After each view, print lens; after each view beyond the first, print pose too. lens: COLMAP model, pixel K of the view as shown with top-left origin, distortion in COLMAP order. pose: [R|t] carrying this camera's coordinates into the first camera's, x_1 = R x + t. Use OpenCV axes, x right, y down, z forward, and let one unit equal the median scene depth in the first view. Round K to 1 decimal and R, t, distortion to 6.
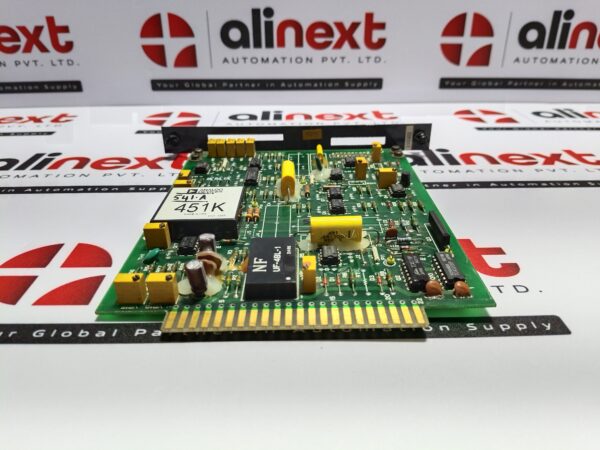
lens RADIAL K [[453.6, 0, 300.0], [0, 453.6, 225.0], [0, 0, 1]] dist [-0.007050, -0.050493]
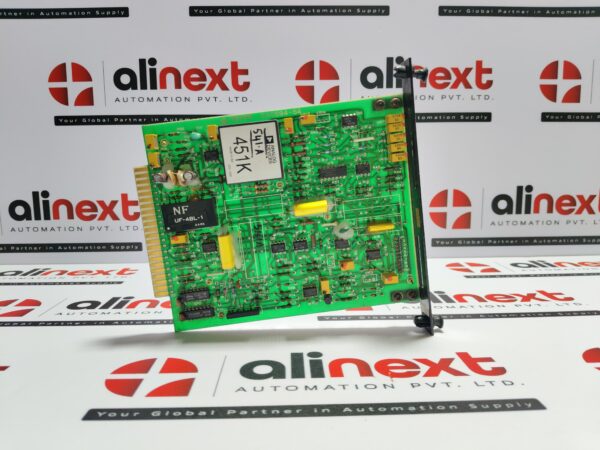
lens RADIAL K [[456.8, 0, 300.0], [0, 456.8, 225.0], [0, 0, 1]] dist [0.005122, -0.055273]
pose [[0.999952, -0.008920, 0.004036, -0.075761], [0.009766, 0.937573, -0.347651, 0.097801], [-0.000683, 0.347674, 0.937615, -0.252658]]
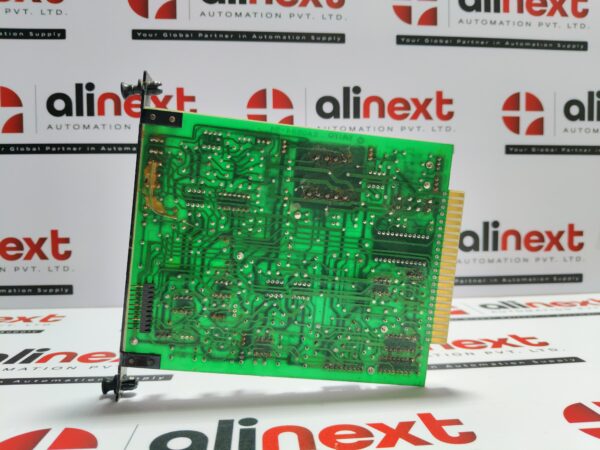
lens RADIAL K [[456.8, 0, 300.0], [0, 456.8, 225.0], [0, 0, 1]] dist [0.005122, -0.055273]
pose [[0.998019, -0.008849, 0.062288, -0.004069], [0.034756, 0.902816, -0.428620, 0.057540], [-0.052442, 0.429936, 0.901335, -0.124371]]
